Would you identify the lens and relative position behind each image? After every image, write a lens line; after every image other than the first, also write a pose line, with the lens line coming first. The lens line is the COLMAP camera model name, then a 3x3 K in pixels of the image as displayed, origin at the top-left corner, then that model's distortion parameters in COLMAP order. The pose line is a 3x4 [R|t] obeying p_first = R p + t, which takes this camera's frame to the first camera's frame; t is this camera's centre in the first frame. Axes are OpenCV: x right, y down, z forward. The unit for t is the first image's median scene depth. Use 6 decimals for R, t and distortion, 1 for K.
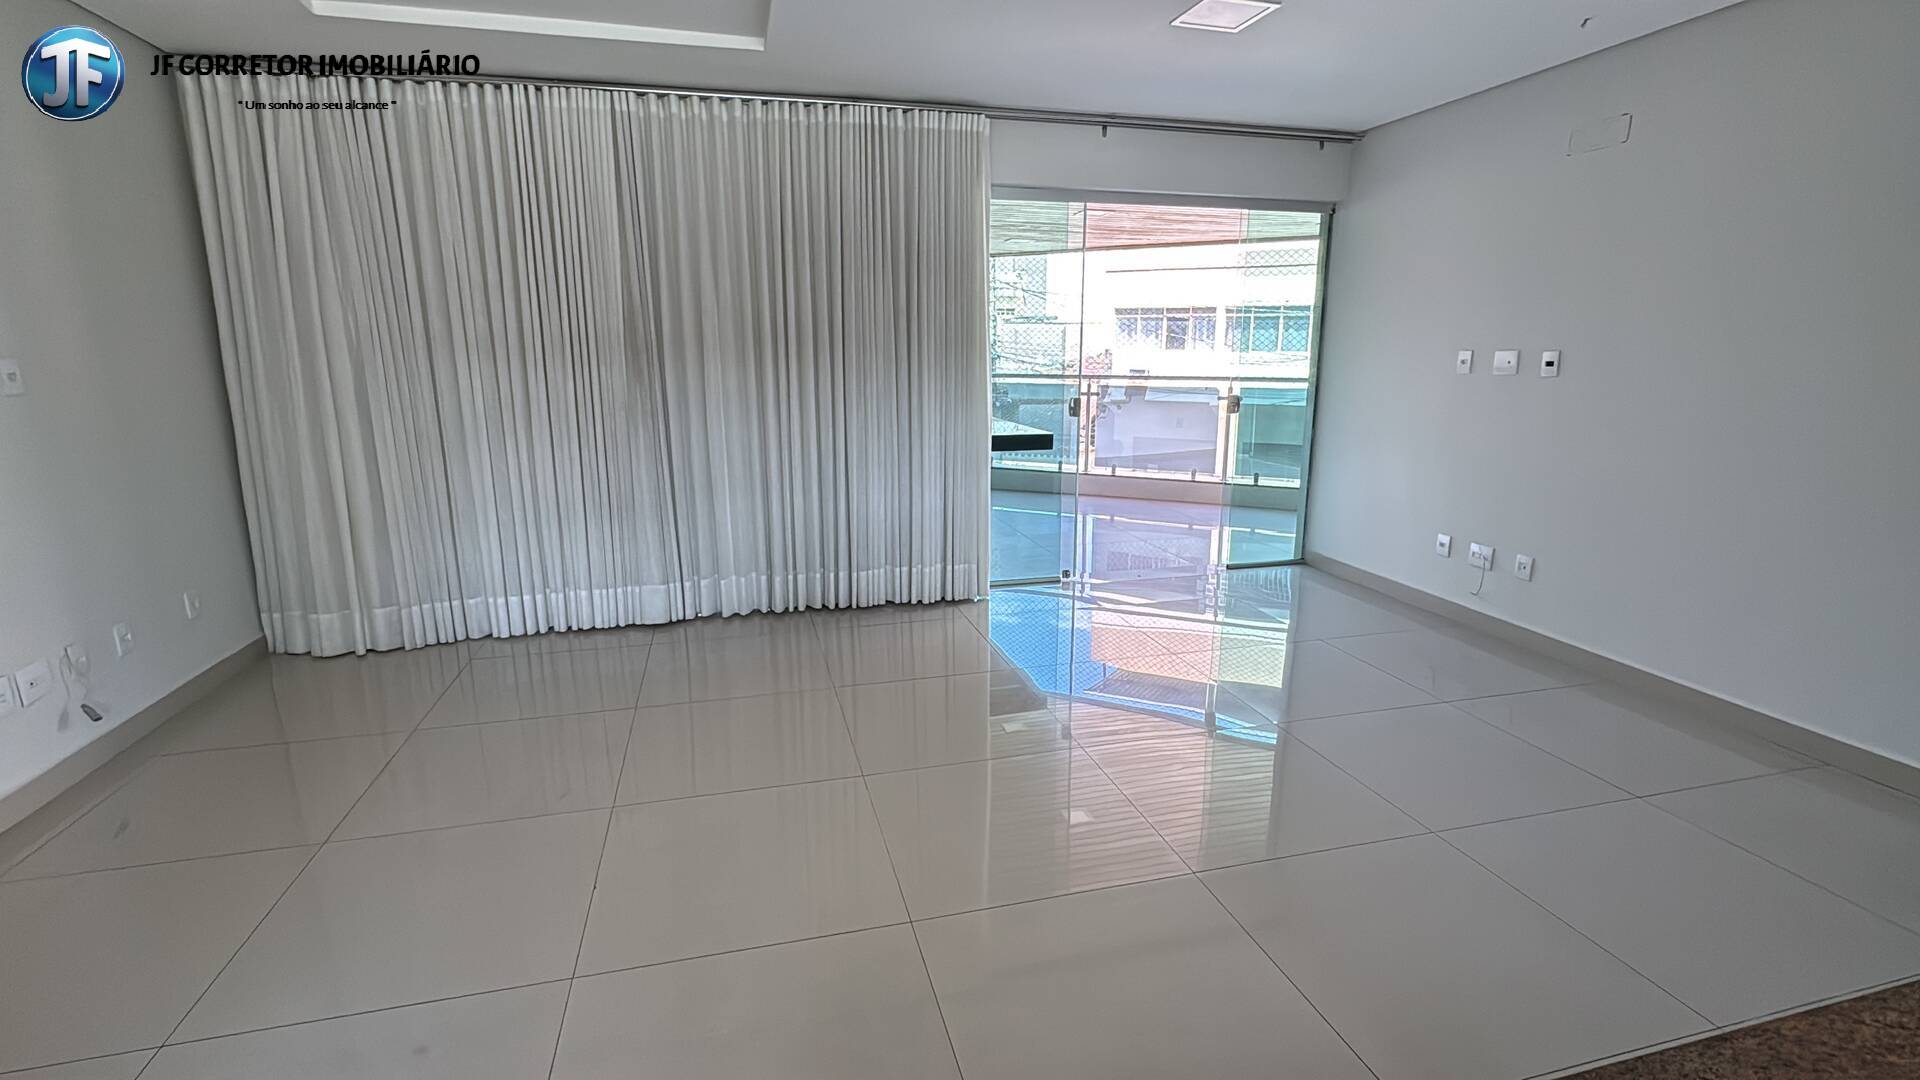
lens RADIAL K [[874.8, 0, 959.6], [0, 874.8, 539.5], [0, 0, 1]] dist [-0.001595, -0.000356]
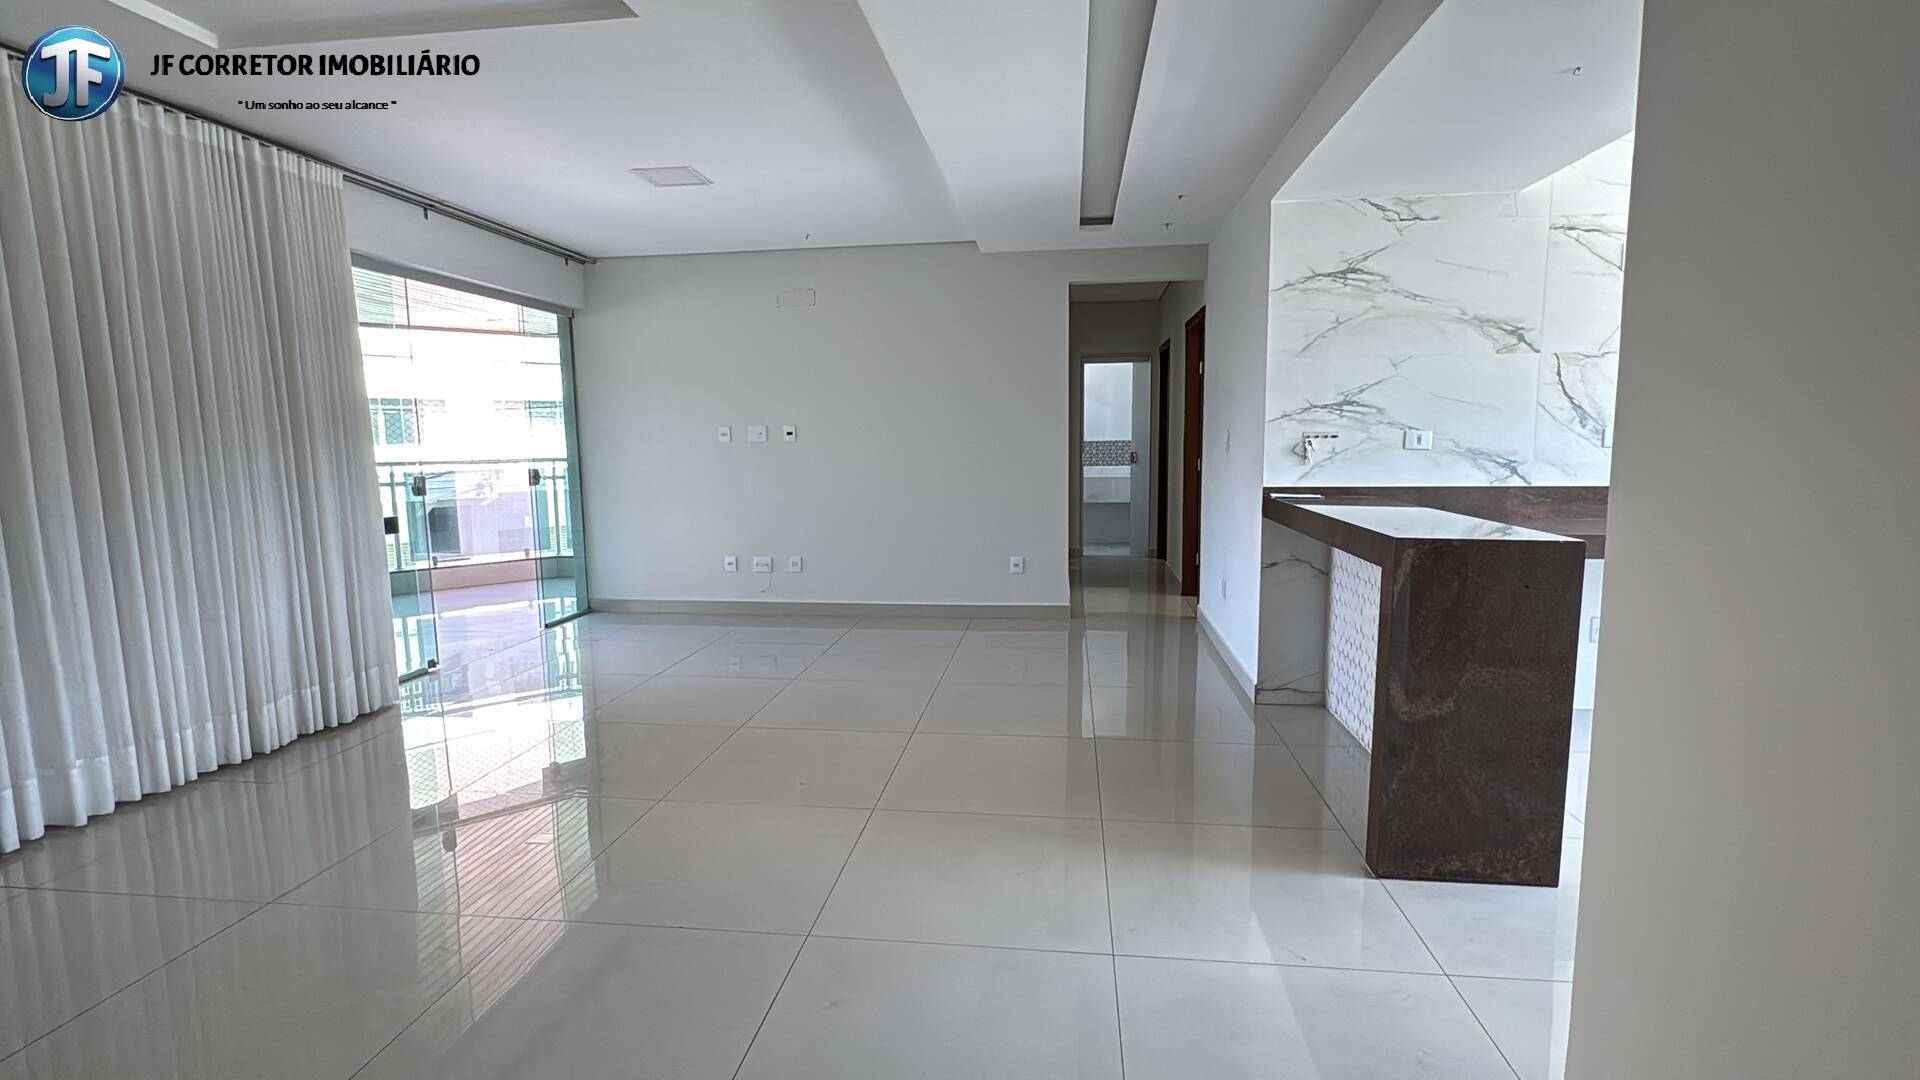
lens RADIAL K [[874.8, 0, 959.6], [0, 874.8, 539.5], [0, 0, 1]] dist [-0.001595, -0.000356]
pose [[0.365139, -0.113889, 0.923960, -0.563685], [0.215082, 0.975958, 0.035301, -0.001965], [-0.905767, 0.185838, 0.380856, 0.121175]]
